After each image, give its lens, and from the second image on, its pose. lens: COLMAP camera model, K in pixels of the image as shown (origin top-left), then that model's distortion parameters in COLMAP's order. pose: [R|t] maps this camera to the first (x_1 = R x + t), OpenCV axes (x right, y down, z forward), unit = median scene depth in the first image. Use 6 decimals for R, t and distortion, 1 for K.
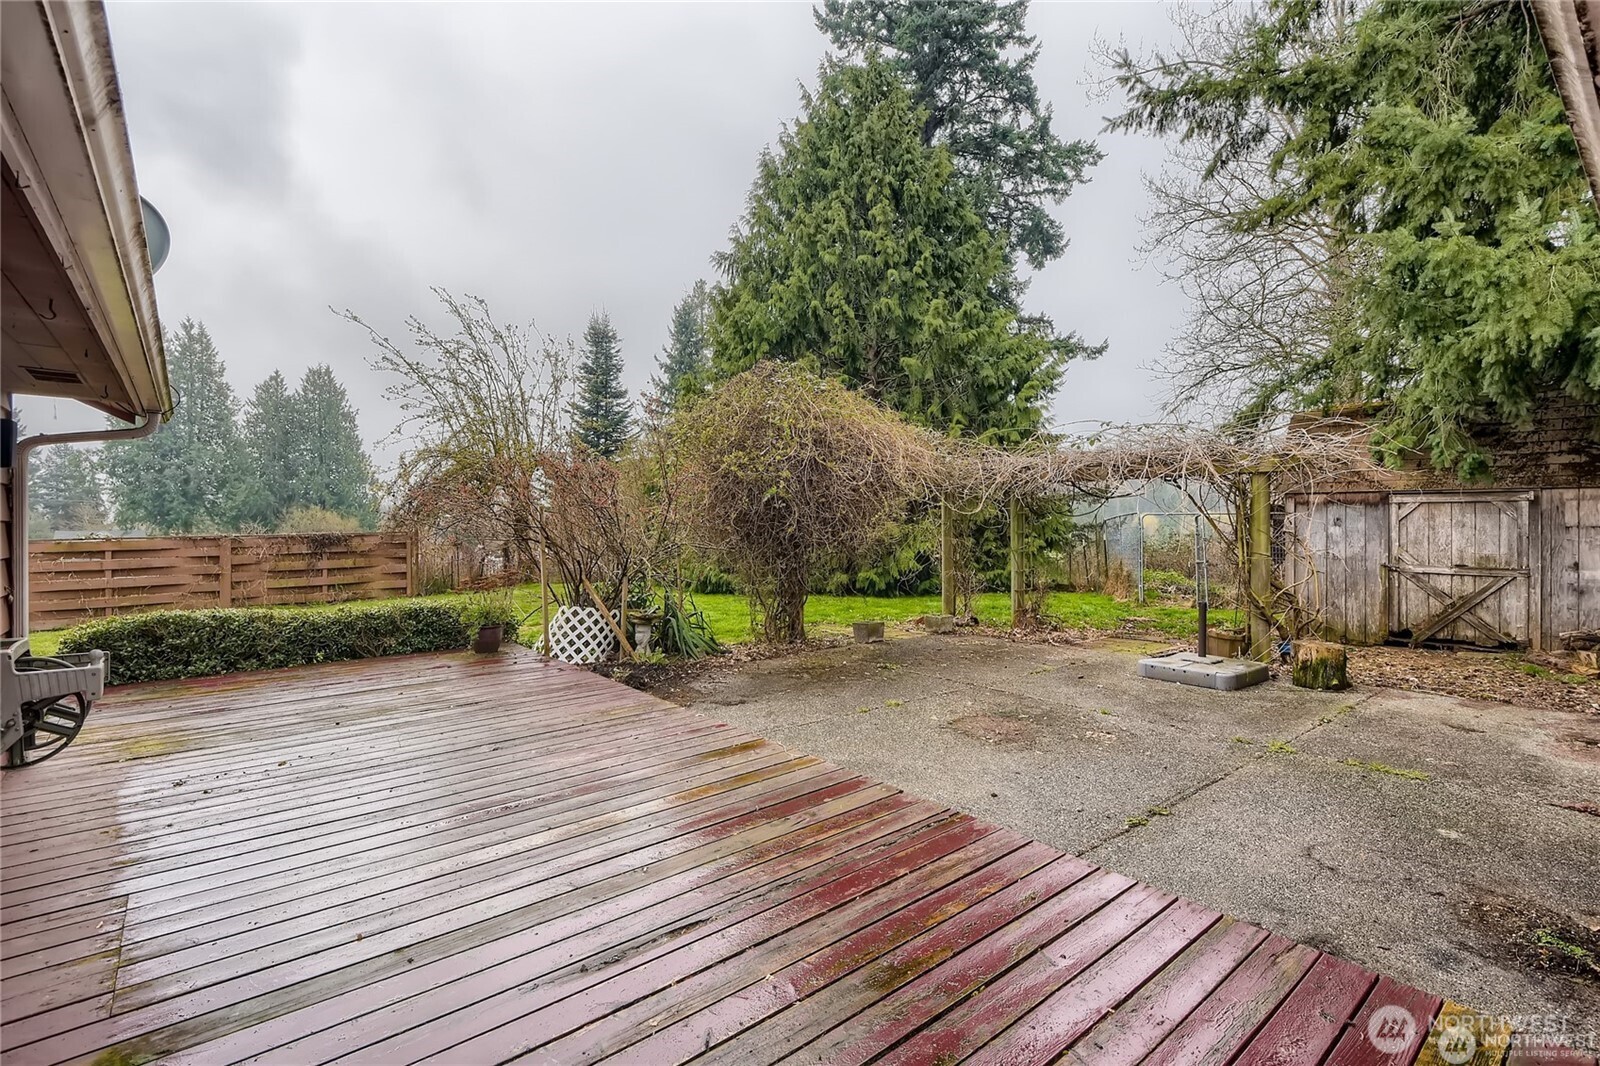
lens RADIAL K [[728.5, 0, 800.3], [0, 728.5, 529.6], [0, 0, 1]] dist [0.005774, 0.000137]
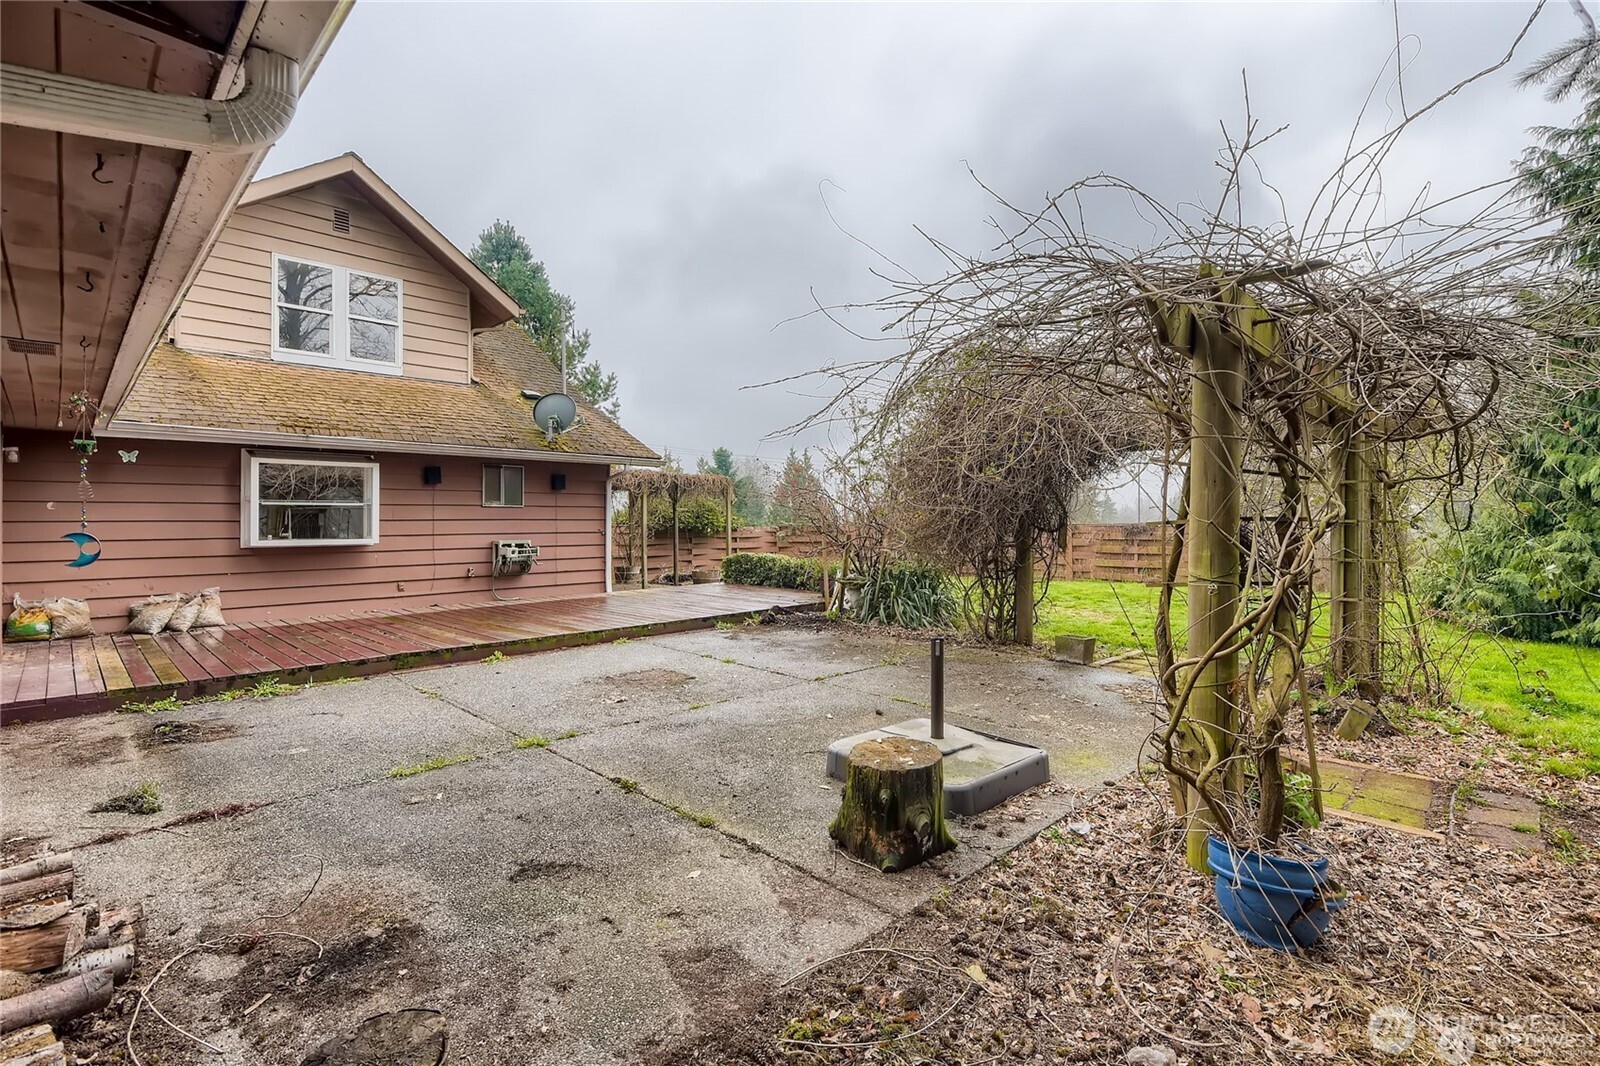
lens RADIAL K [[728.5, 0, 803.5], [0, 728.5, 526.7], [0, 0, 1]] dist [0.005774, 0.000137]
pose [[0.104286, 0.010597, -0.994491, 0.461660], [-0.010238, 0.999902, 0.009581, 0.005609], [0.994495, 0.009183, 0.104384, 0.362112]]
